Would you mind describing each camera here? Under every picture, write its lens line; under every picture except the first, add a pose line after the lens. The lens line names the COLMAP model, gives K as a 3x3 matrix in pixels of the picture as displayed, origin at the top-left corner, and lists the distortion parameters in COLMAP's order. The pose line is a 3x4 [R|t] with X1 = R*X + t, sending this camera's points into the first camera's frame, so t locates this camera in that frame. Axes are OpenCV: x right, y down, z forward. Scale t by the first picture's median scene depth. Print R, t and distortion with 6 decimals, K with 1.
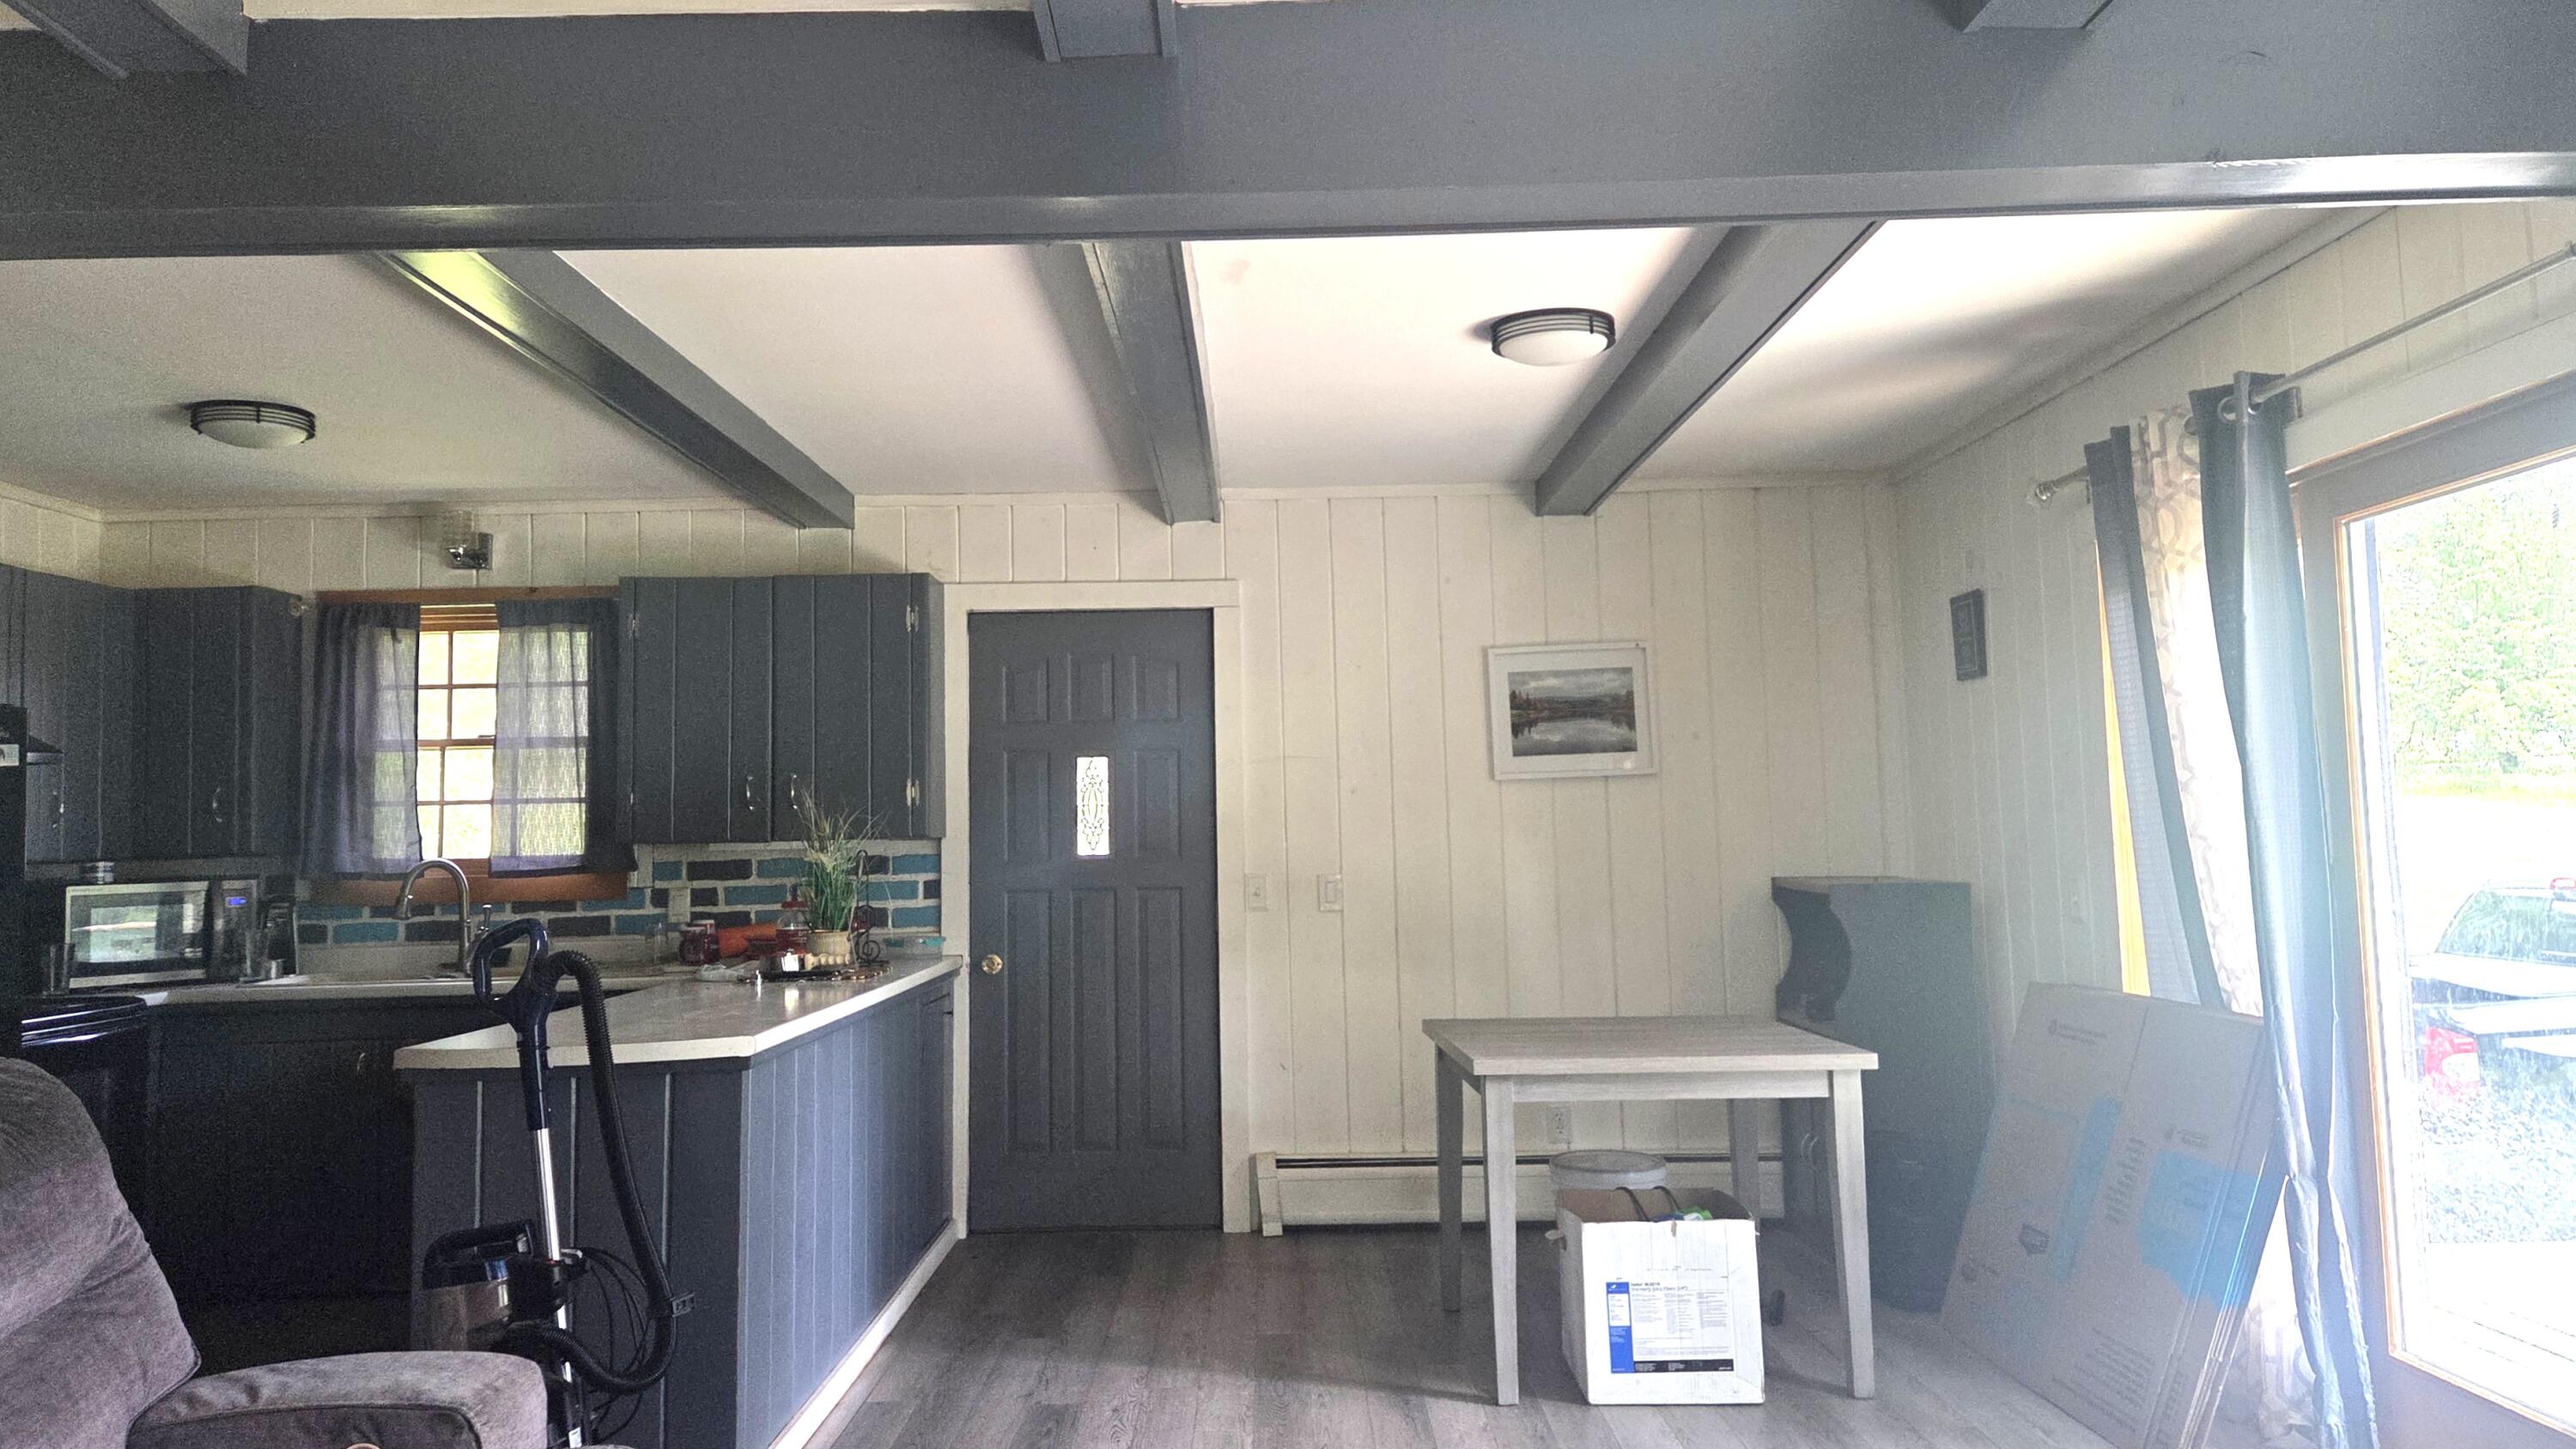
lens RADIAL K [[1874.3, 0, 1288.5], [0, 1874.3, 691.7], [0, 0, 1]] dist [0.031014, -0.004029]
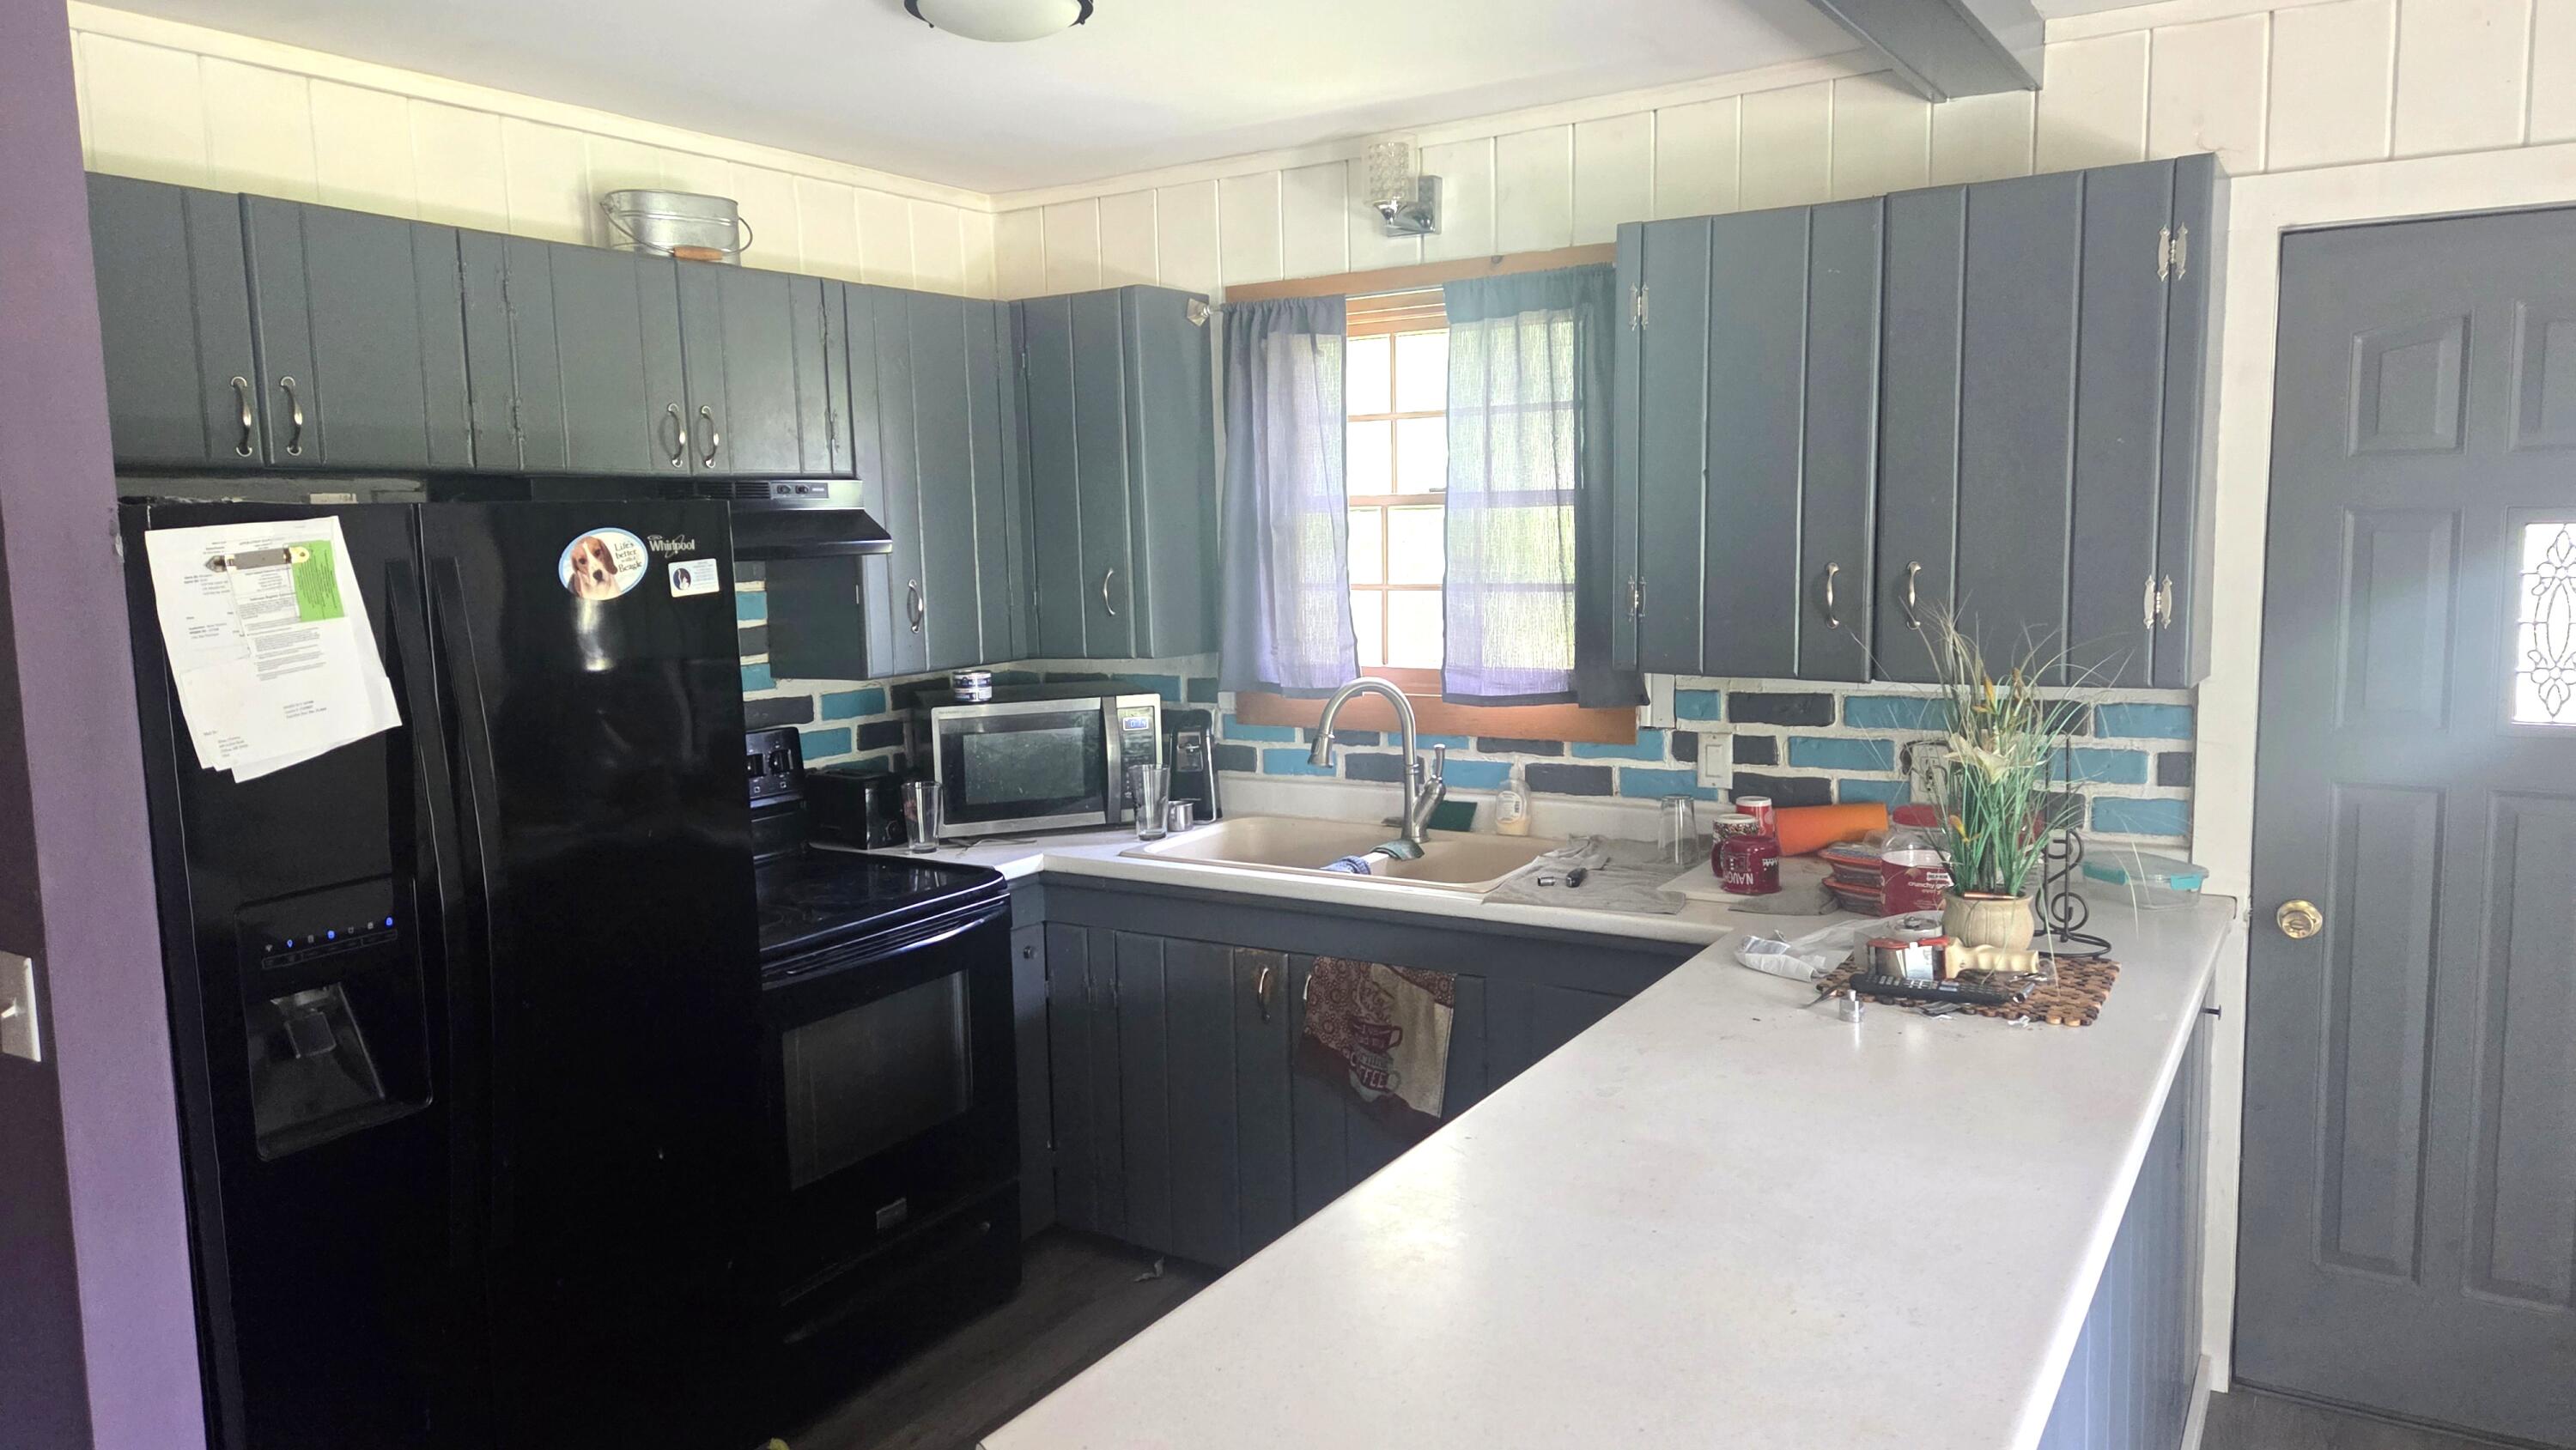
lens RADIAL K [[1709.0, 0, 1278.7], [0, 1709.0, 708.3], [0, 0, 1]] dist [0.083251, -0.078546]
pose [[0.835676, 0.063572, -0.545532, -0.134392], [0.047318, 0.981252, 0.186831, -0.017183], [0.547181, -0.181944, 0.817000, 0.456541]]
